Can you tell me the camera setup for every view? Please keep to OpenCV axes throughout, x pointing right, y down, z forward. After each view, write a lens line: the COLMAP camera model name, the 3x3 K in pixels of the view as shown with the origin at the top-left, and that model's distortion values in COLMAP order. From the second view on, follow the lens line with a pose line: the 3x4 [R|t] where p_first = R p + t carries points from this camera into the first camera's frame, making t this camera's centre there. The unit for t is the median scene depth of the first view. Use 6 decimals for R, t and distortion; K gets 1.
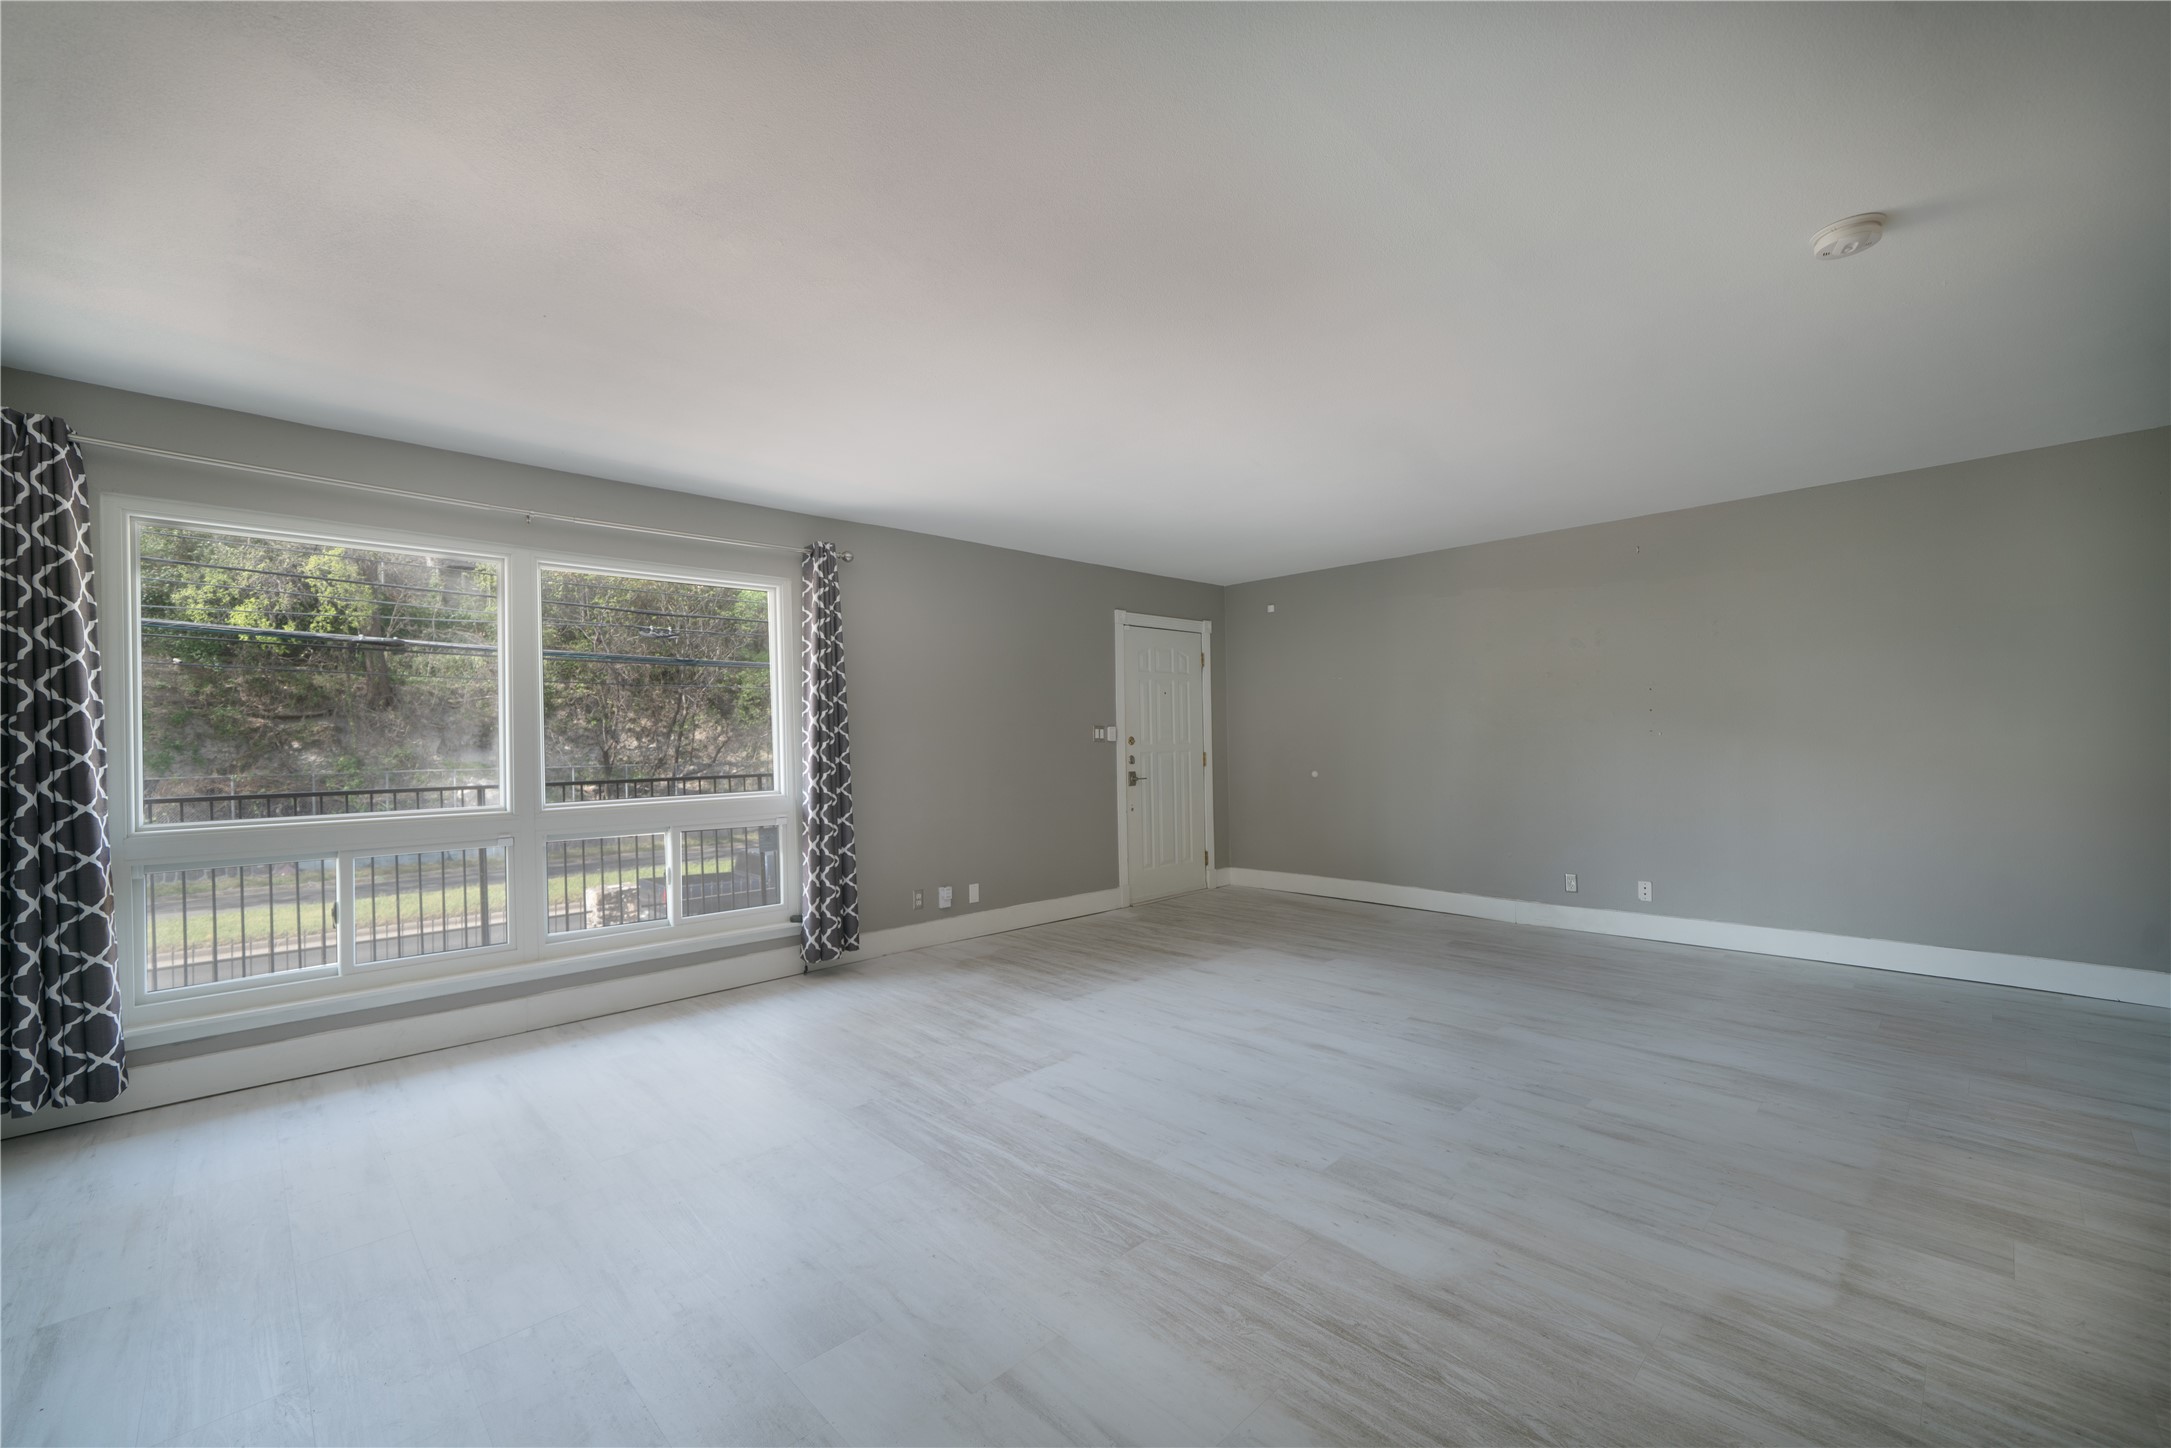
lens RADIAL K [[891.7, 0, 1090.9], [0, 891.7, 731.4], [0, 0, 1]] dist [-0.005883, 0.000905]
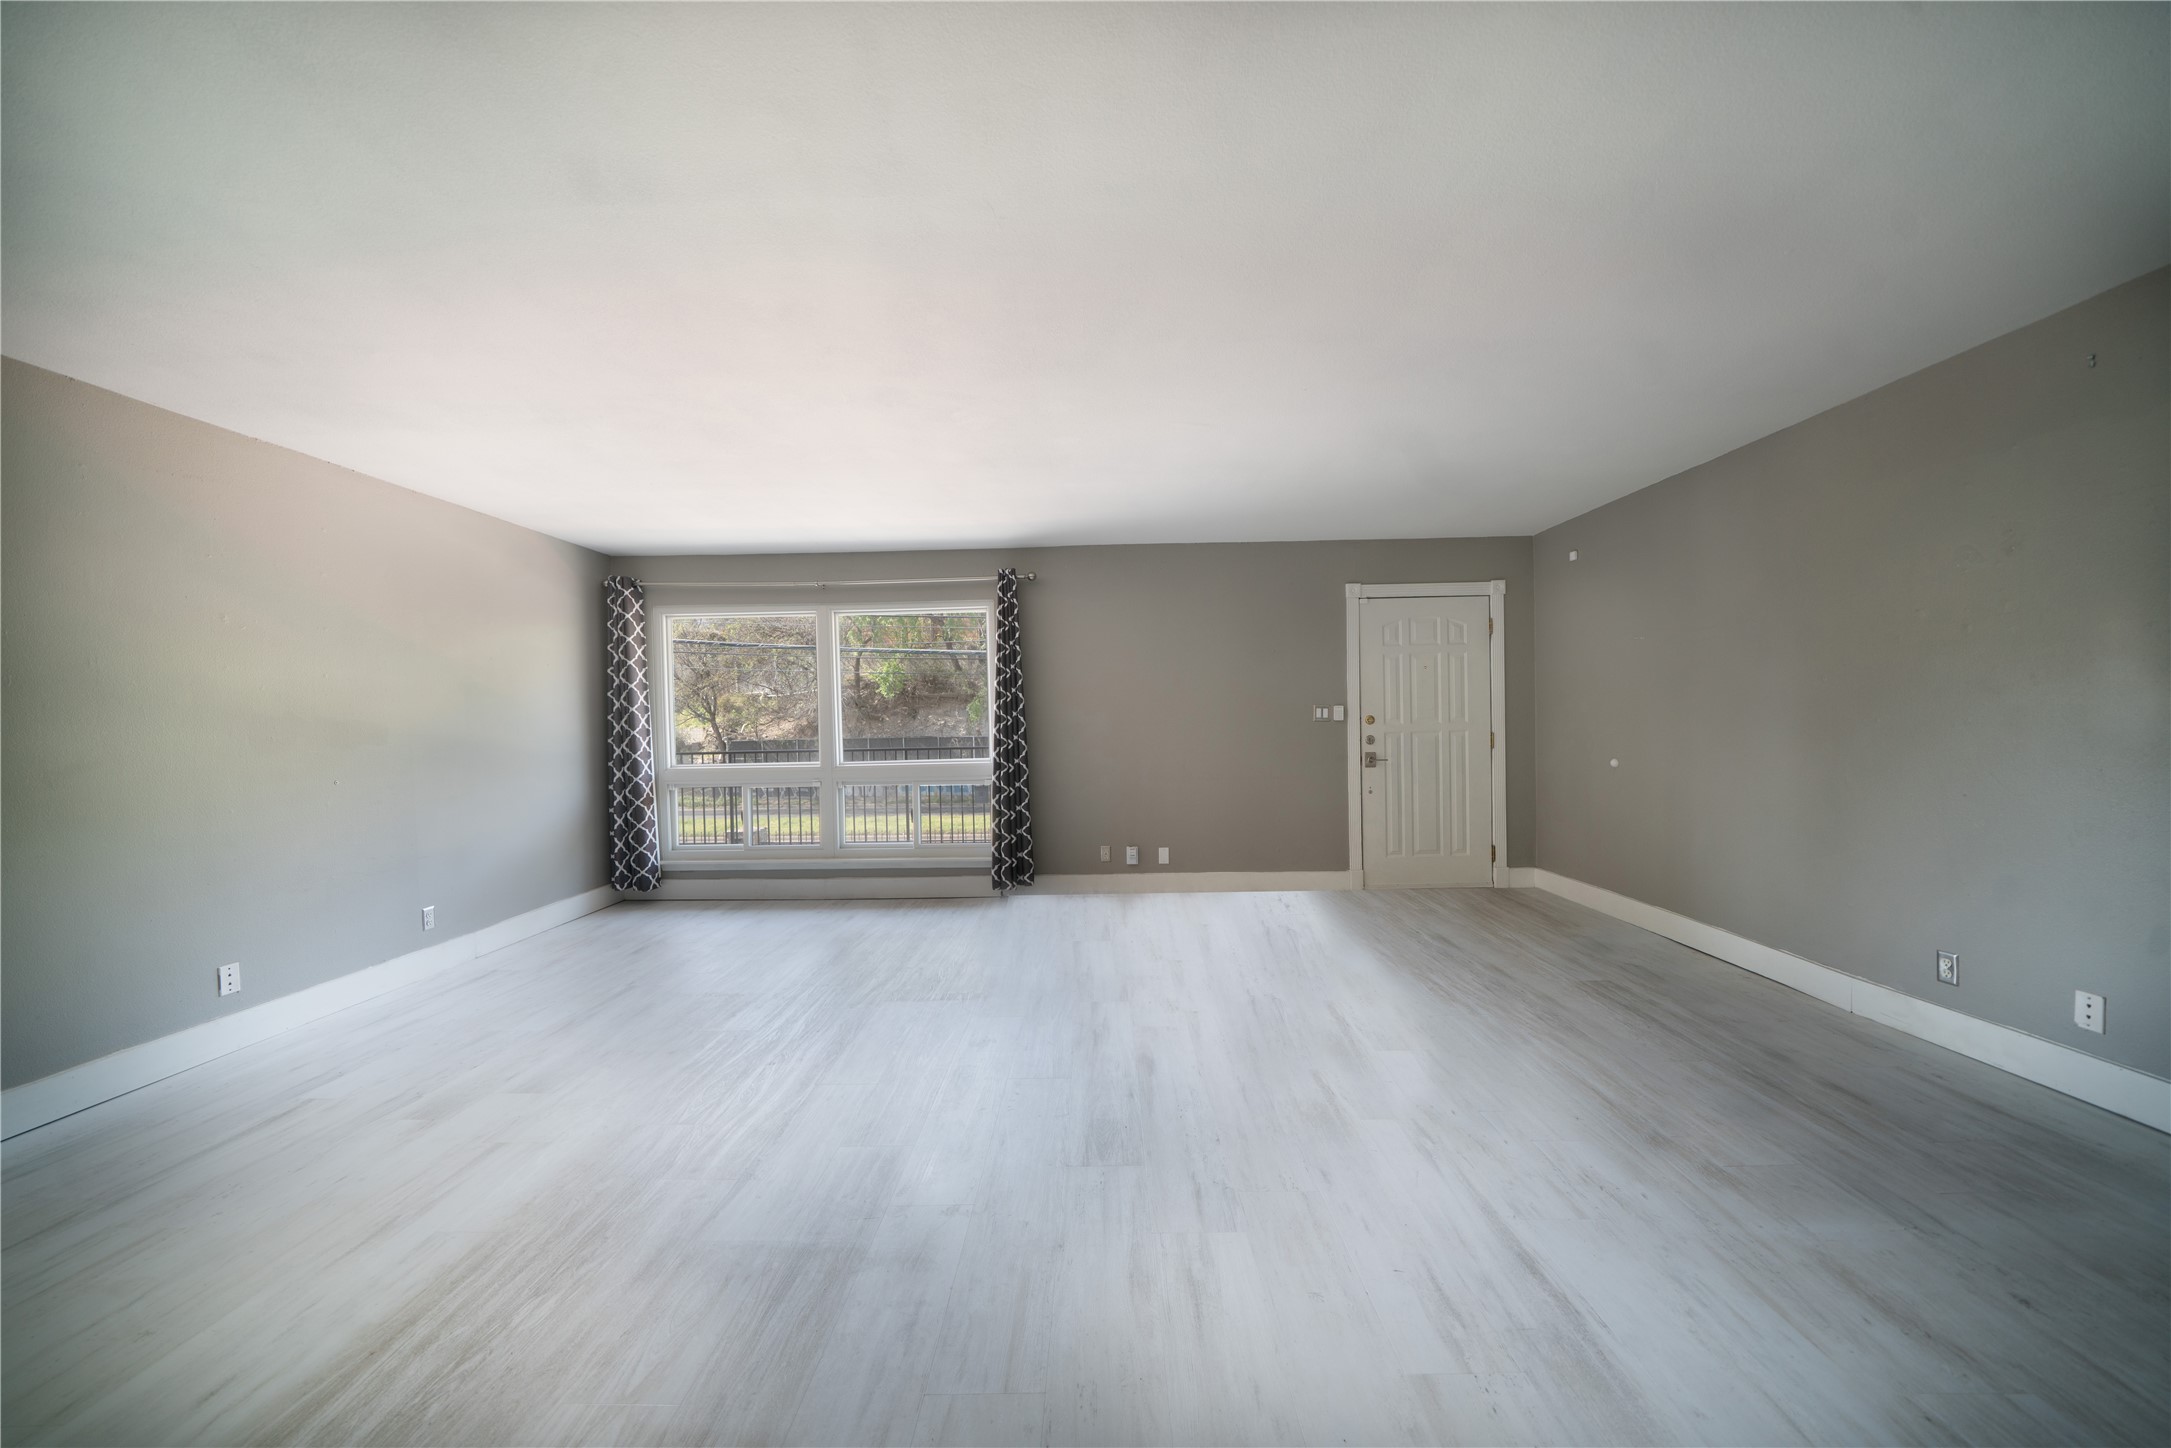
lens RADIAL K [[748.1, 0, 1088.5], [0, 748.1, 736.6], [0, 0, 1]] dist [-0.024042, 0.003174]
pose [[0.697395, 0.013349, -0.716562, 0.419807], [0.013274, 0.999414, 0.031537, -0.001003], [0.716564, -0.031506, 0.696810, 0.239247]]
